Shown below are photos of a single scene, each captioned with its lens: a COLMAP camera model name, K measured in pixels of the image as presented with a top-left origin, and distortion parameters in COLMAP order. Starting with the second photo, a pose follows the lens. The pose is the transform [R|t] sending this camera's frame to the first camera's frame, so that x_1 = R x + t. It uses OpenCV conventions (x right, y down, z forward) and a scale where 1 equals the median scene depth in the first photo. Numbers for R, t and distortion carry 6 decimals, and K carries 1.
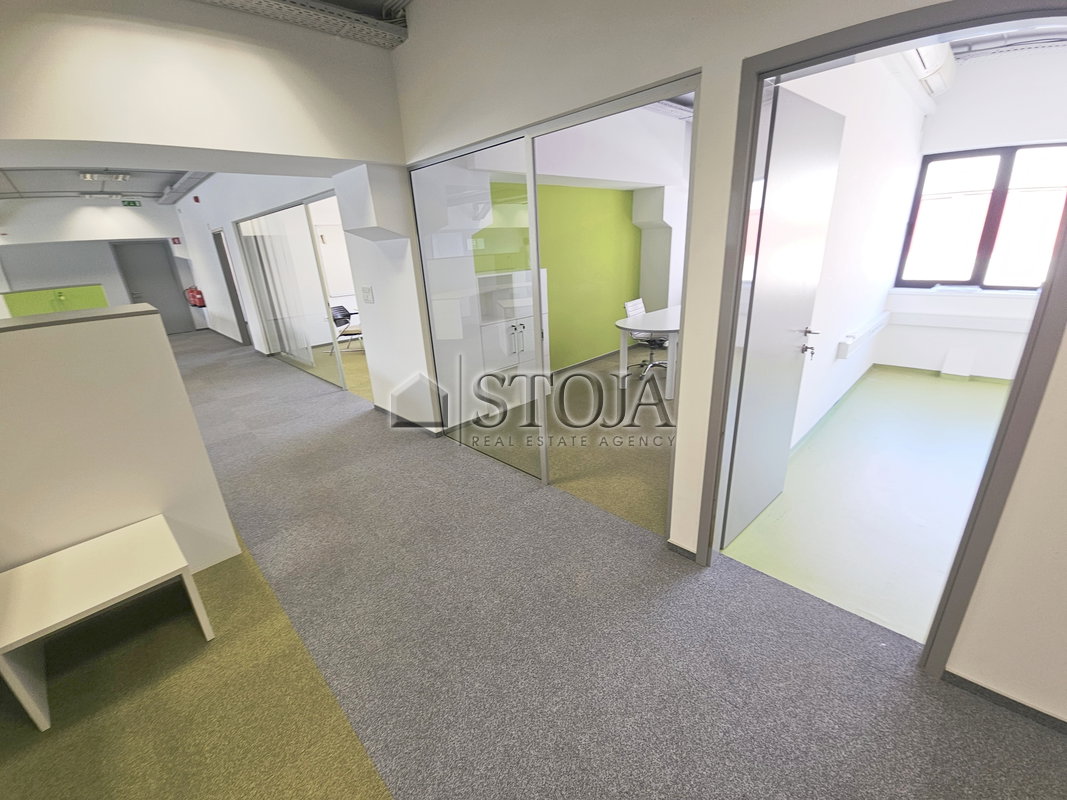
lens RADIAL K [[441.0, 0, 533.5], [0, 441.0, 400.0], [0, 0, 1]] dist [-0.000475, -0.000046]
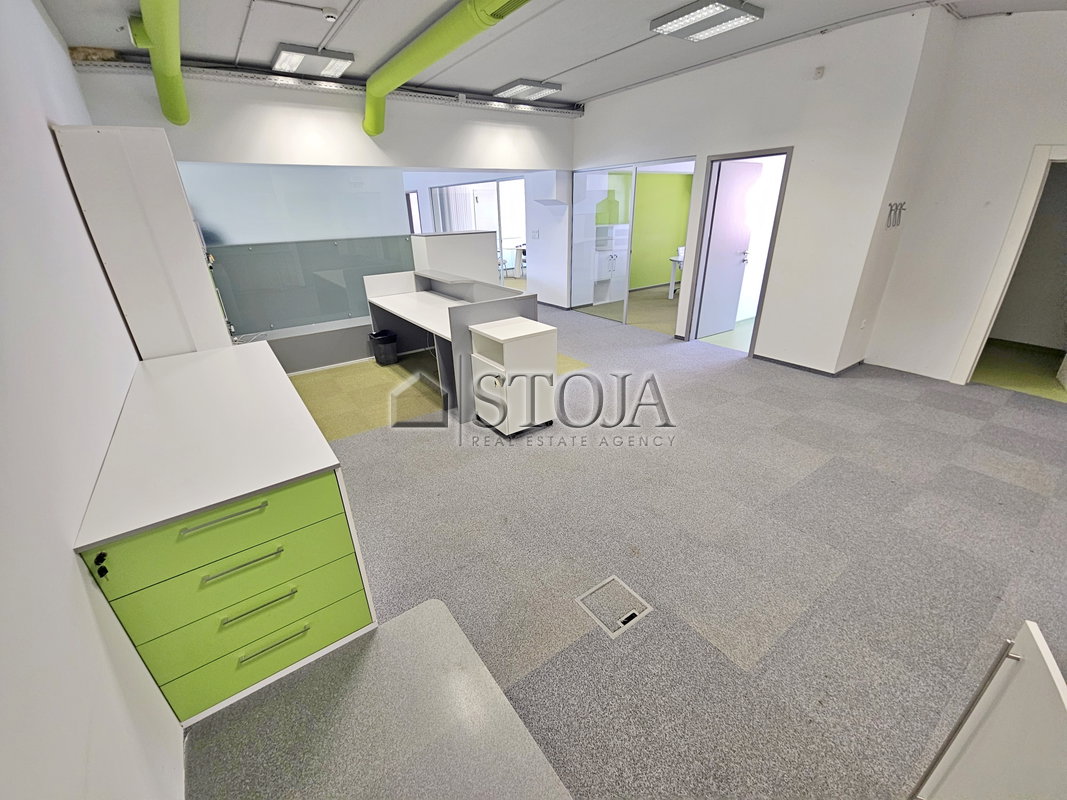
lens RADIAL K [[427.0, 0, 533.5], [0, 427.0, 400.0], [0, 0, 1]] dist [0.013856, 0.000097]
pose [[0.988744, 0.088907, -0.120338, -0.052848], [-0.078133, 0.992737, 0.091477, 0.169822], [0.127597, -0.081045, 0.988509, -0.498642]]
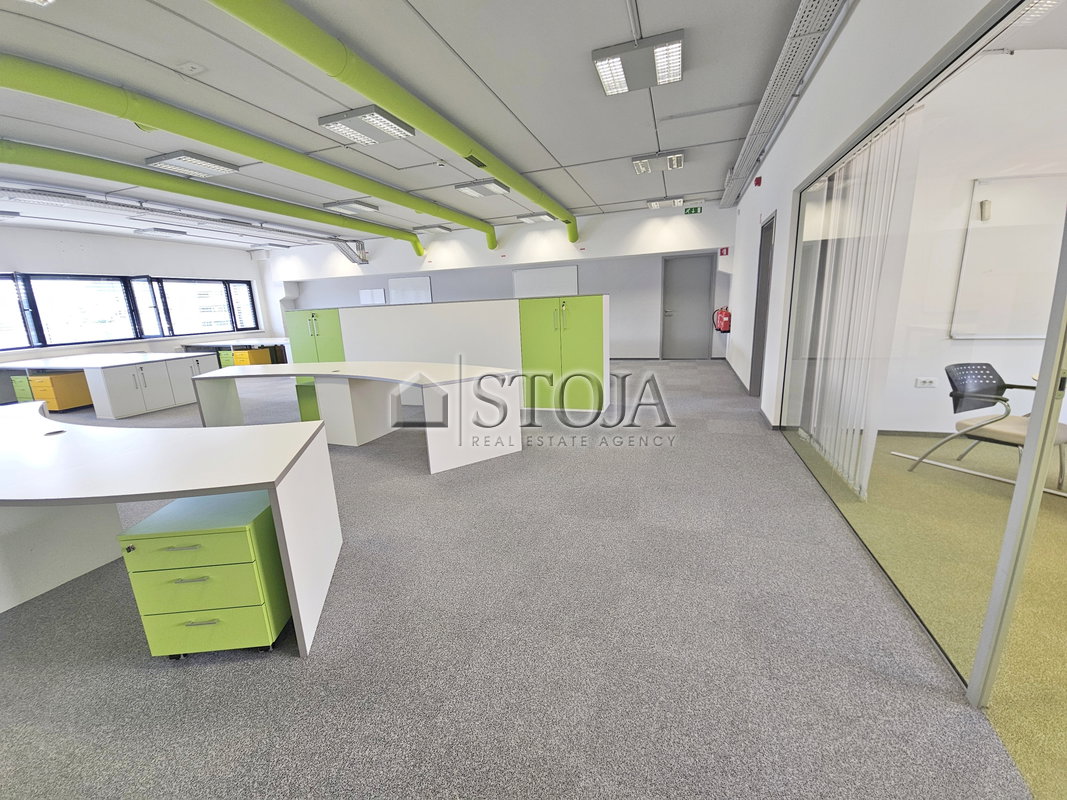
lens RADIAL K [[427.0, 0, 533.5], [0, 427.0, 400.0], [0, 0, 1]] dist [0.013856, 0.000097]
pose [[0.443745, 0.230322, -0.866050, -0.271658], [-0.280058, 0.953646, 0.110122, -0.108892], [0.851268, 0.193679, 0.487679, 0.463539]]
